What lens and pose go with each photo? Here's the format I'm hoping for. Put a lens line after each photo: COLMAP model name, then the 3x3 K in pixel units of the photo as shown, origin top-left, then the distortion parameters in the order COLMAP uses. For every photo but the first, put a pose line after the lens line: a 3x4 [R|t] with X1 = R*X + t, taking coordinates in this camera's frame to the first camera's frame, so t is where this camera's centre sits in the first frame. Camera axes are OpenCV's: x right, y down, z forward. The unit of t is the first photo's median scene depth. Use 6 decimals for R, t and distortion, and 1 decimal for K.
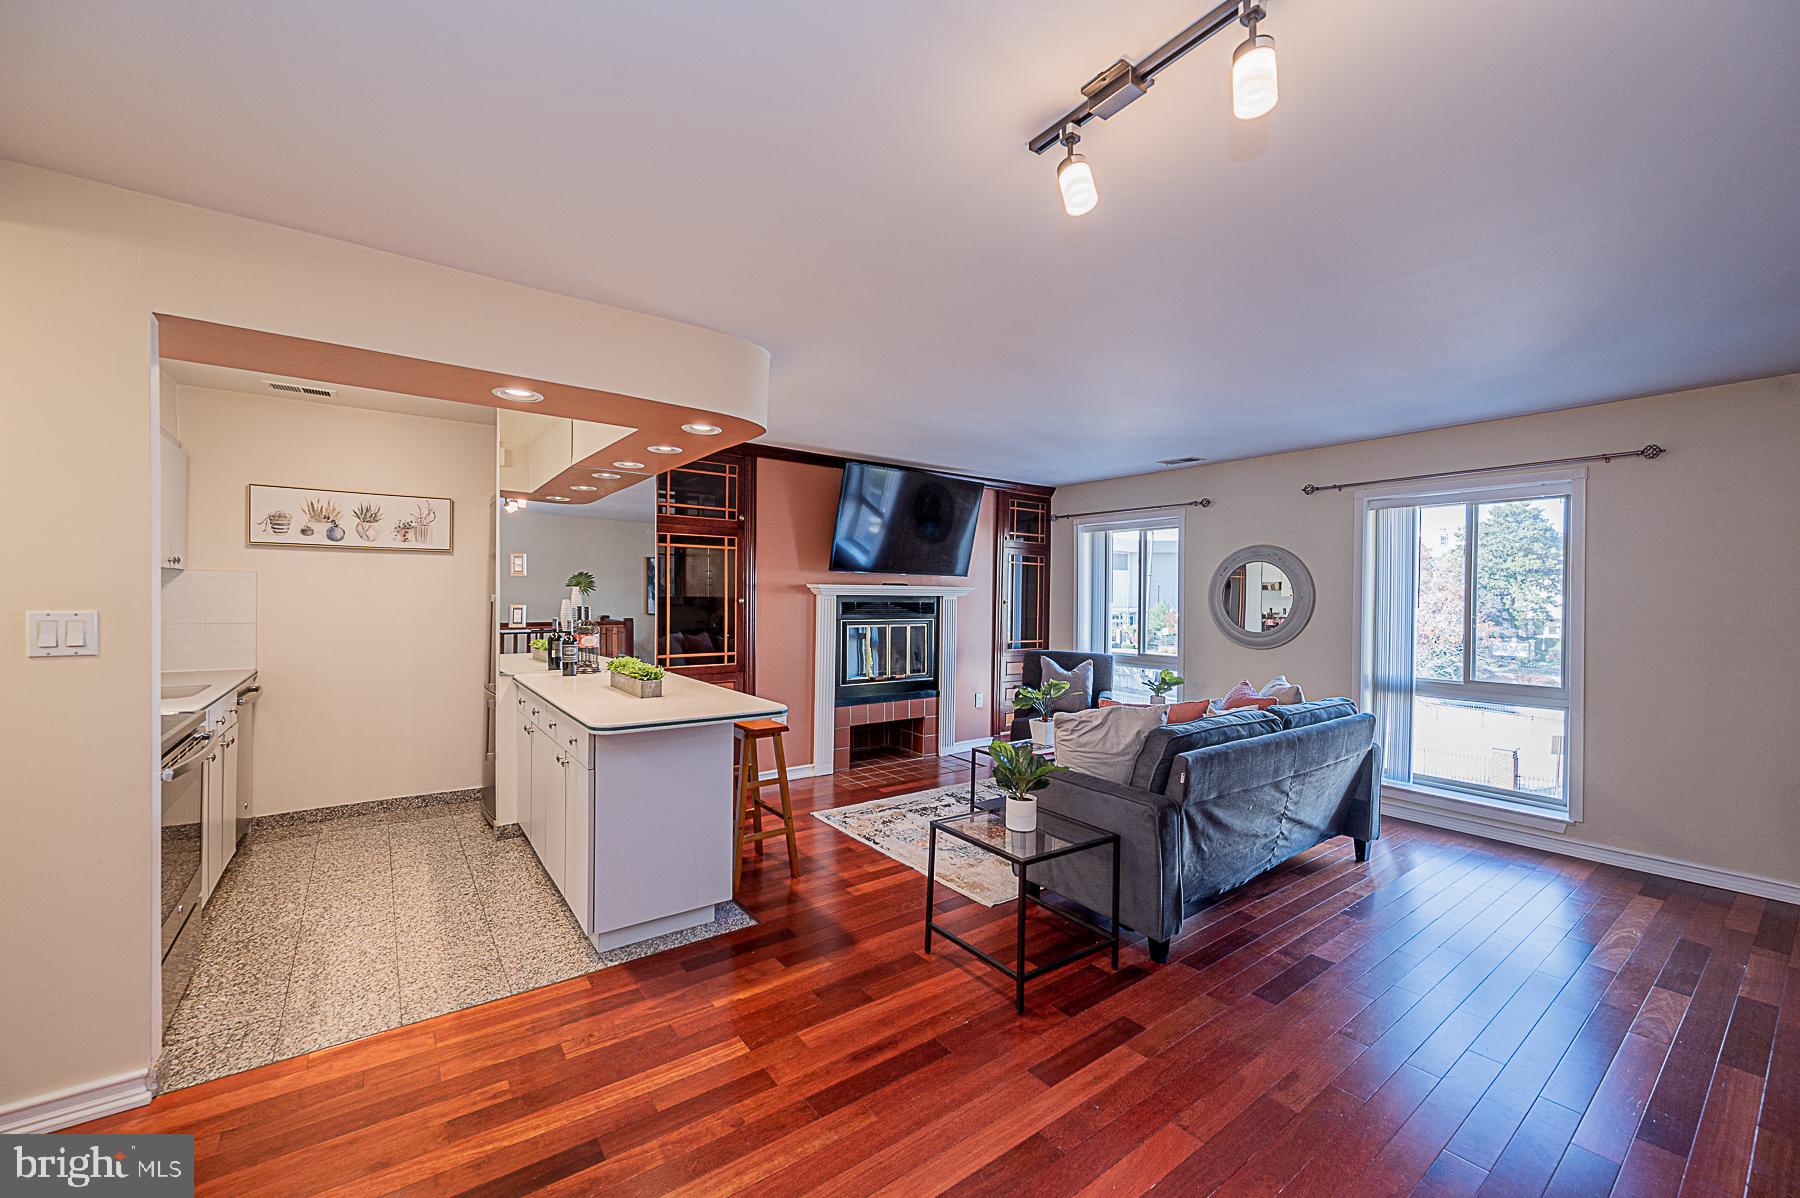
lens RADIAL K [[709.9, 0, 901.2], [0, 709.9, 602.7], [0, 0, 1]] dist [-0.001609, 0.000017]
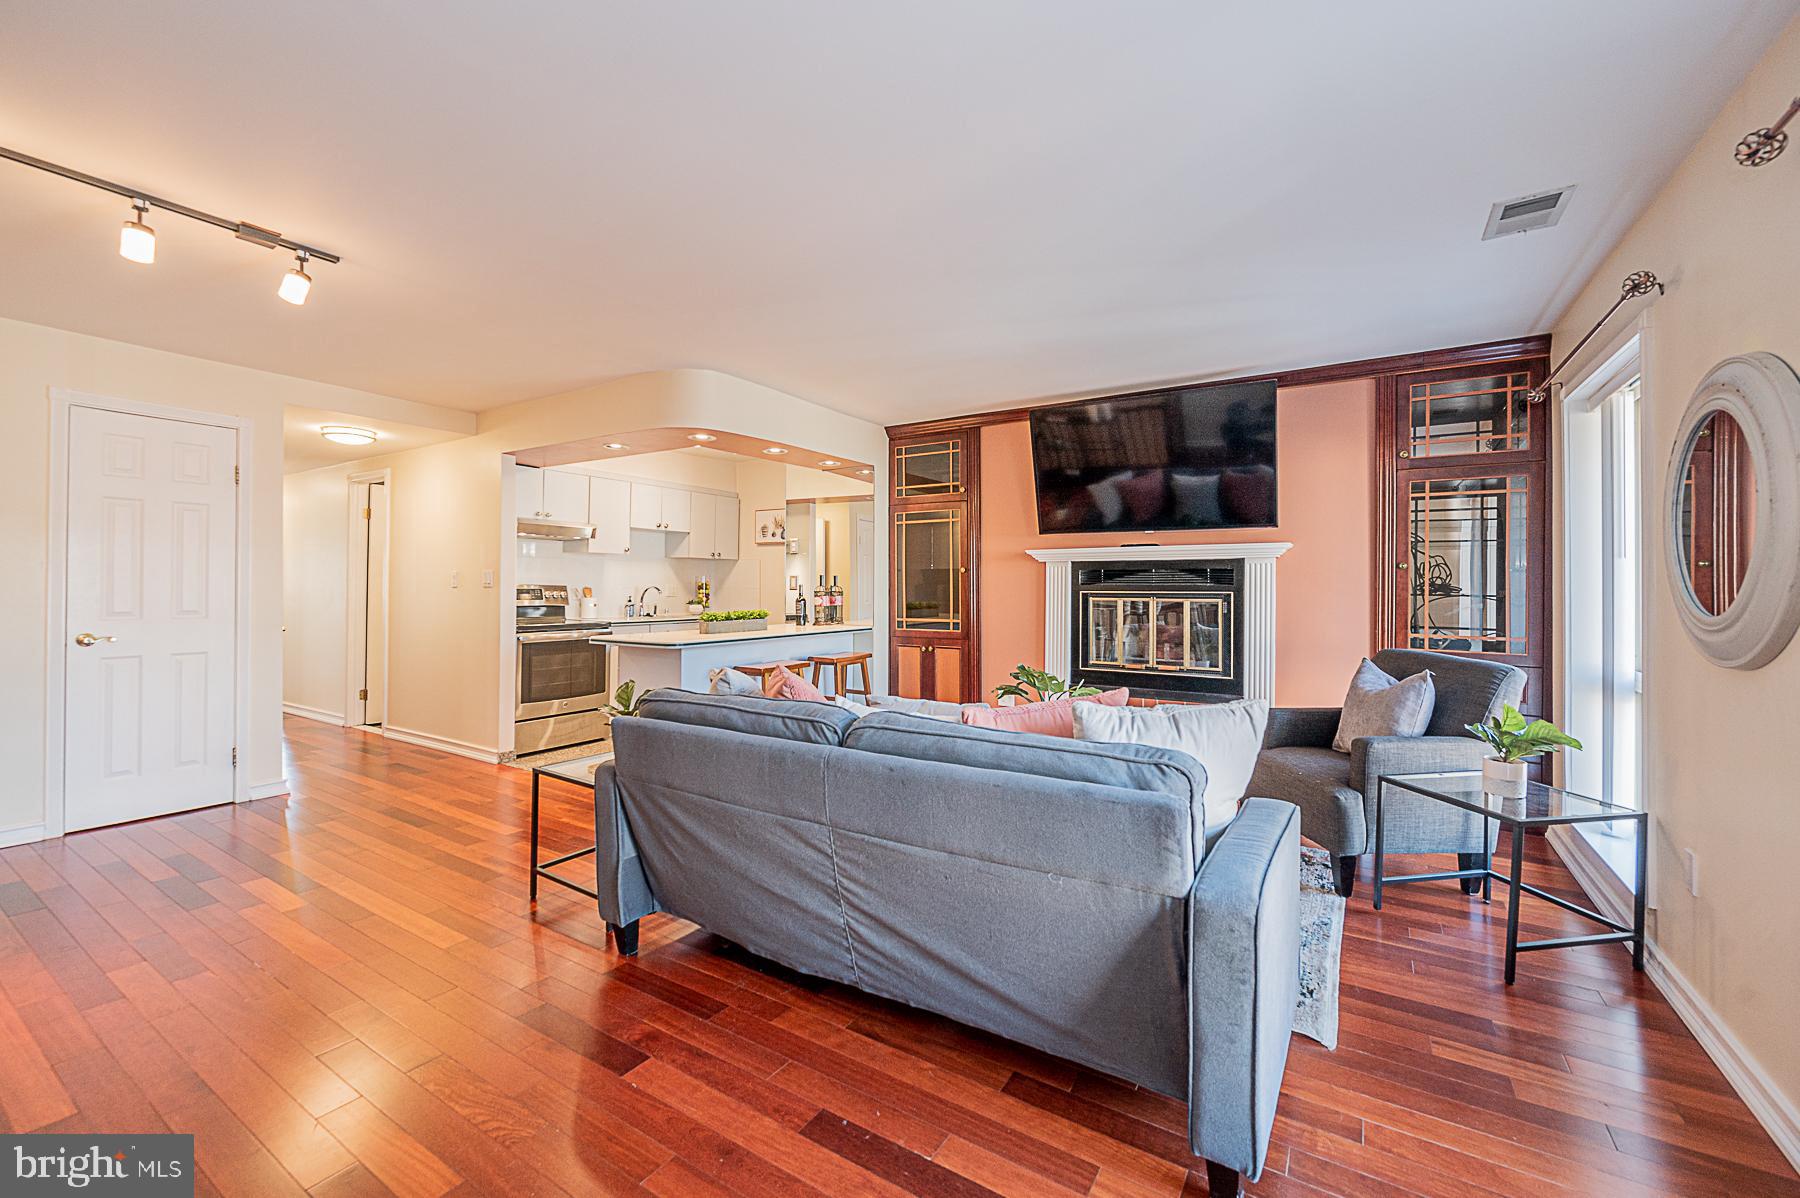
lens RADIAL K [[721.6, 0, 898.9], [0, 721.6, 585.4], [0, 0, 1]] dist [-0.000935, -0.000161]
pose [[0.362409, -0.011588, -0.931947, 0.820179], [-0.008249, 0.999844, -0.015640, 0.042163], [0.931983, 0.013356, 0.362256, 0.614893]]
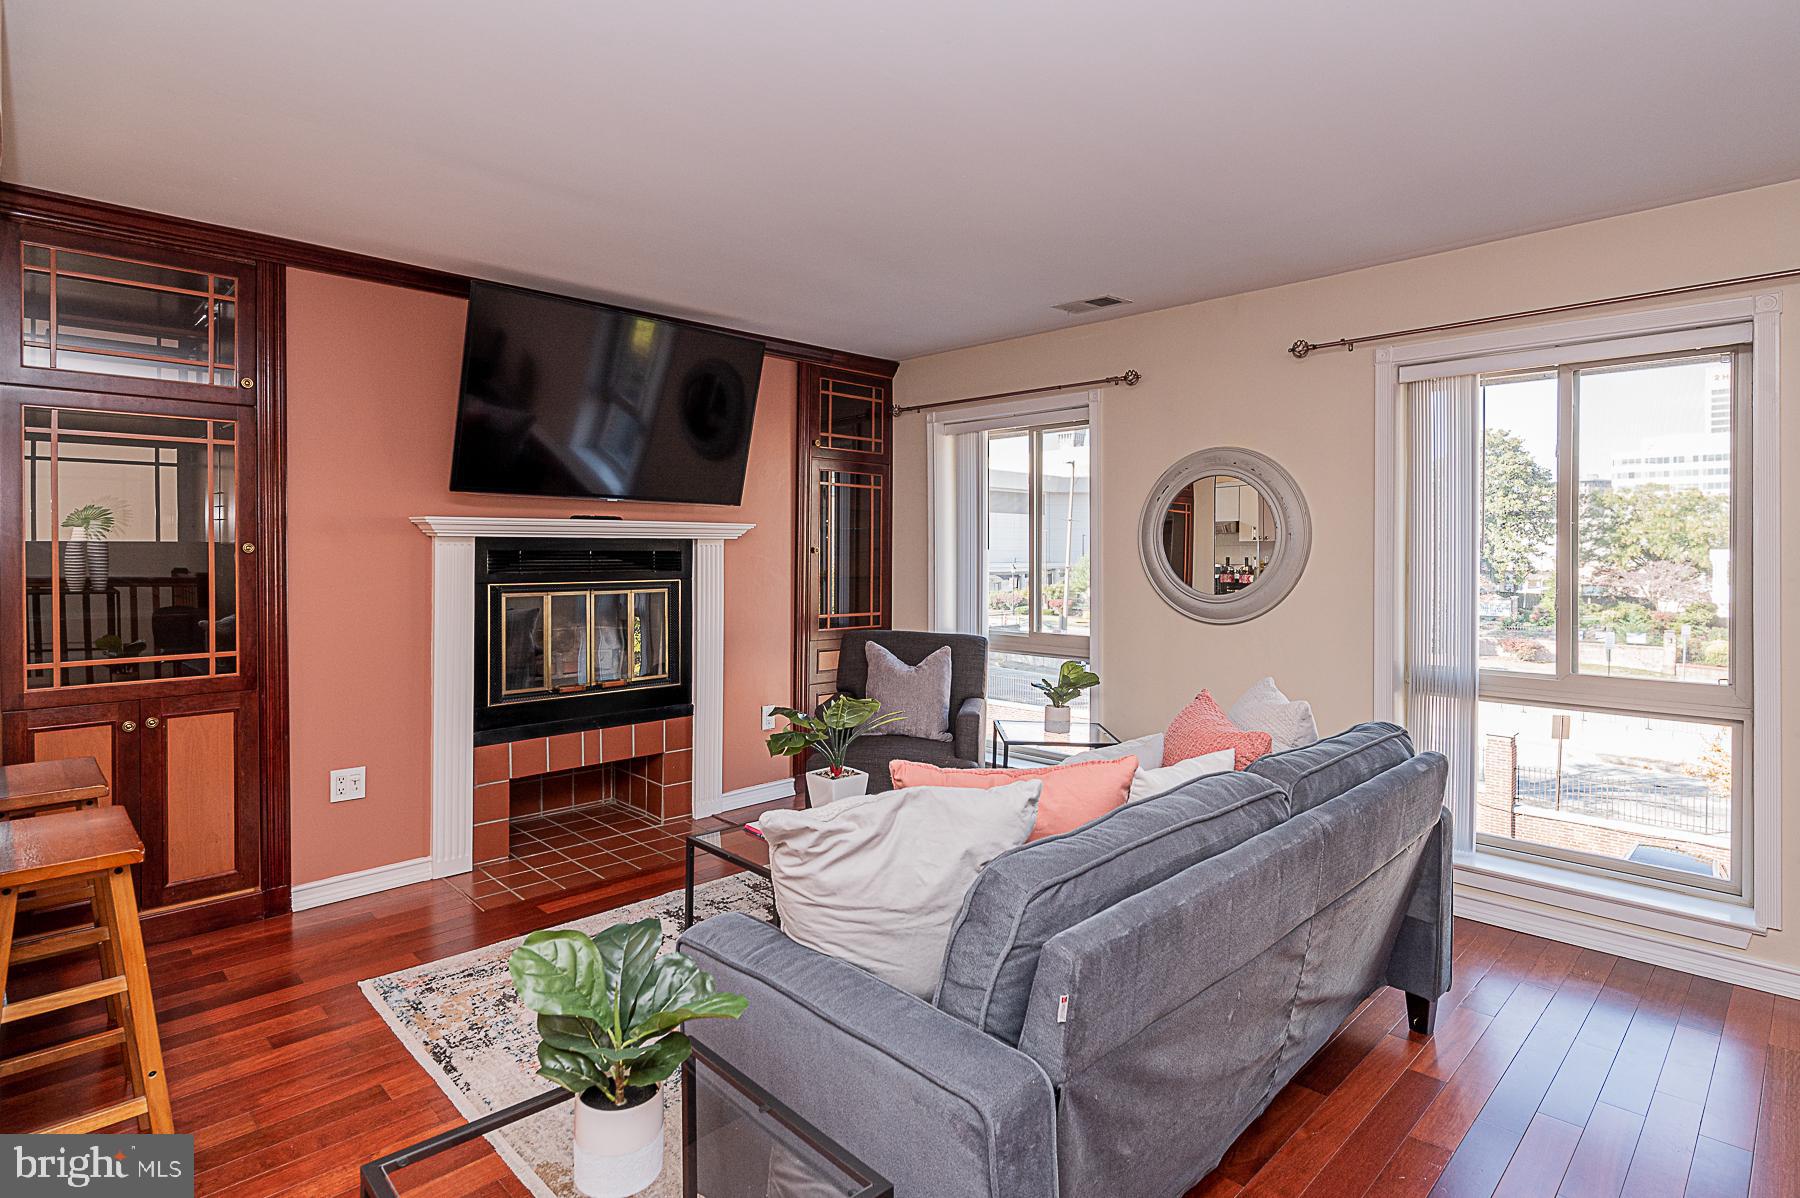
lens RADIAL K [[928.9, 0, 884.8], [0, 928.9, 554.2], [0, 0, 1]] dist [-0.002939, -0.000219]
pose [[0.990658, -0.009125, 0.136064, 0.150104], [0.009783, 0.999943, -0.004168, 0.010007], [-0.136018, 0.005460, 0.990691, 0.332352]]
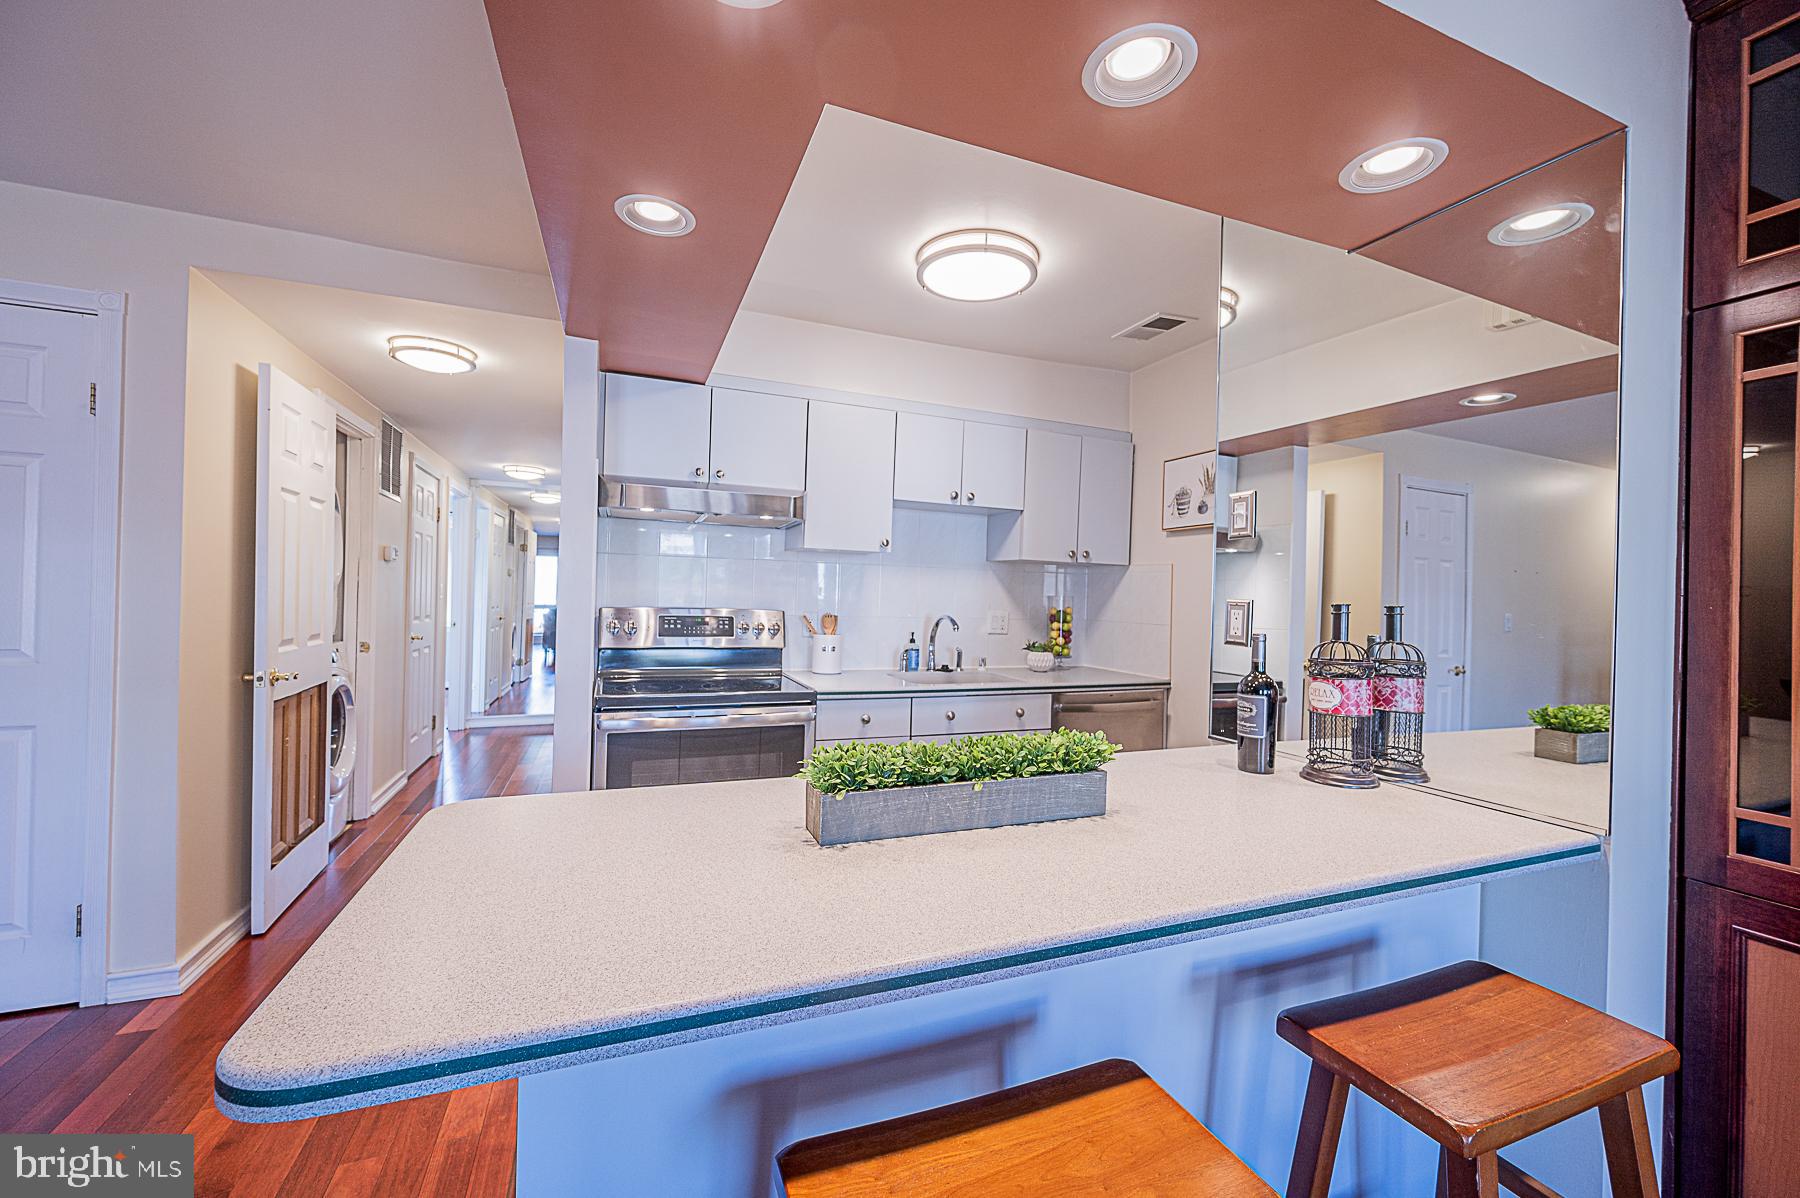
lens RADIAL K [[707.7, 0, 900.5], [0, 707.7, 595.4], [0, 0, 1]] dist [-0.001386, -0.000226]
pose [[-0.250309, -0.018658, -0.967986, -0.017350], [-0.037566, 0.999249, -0.009547, 0.012258], [0.967437, 0.033974, -0.250822, 0.824411]]
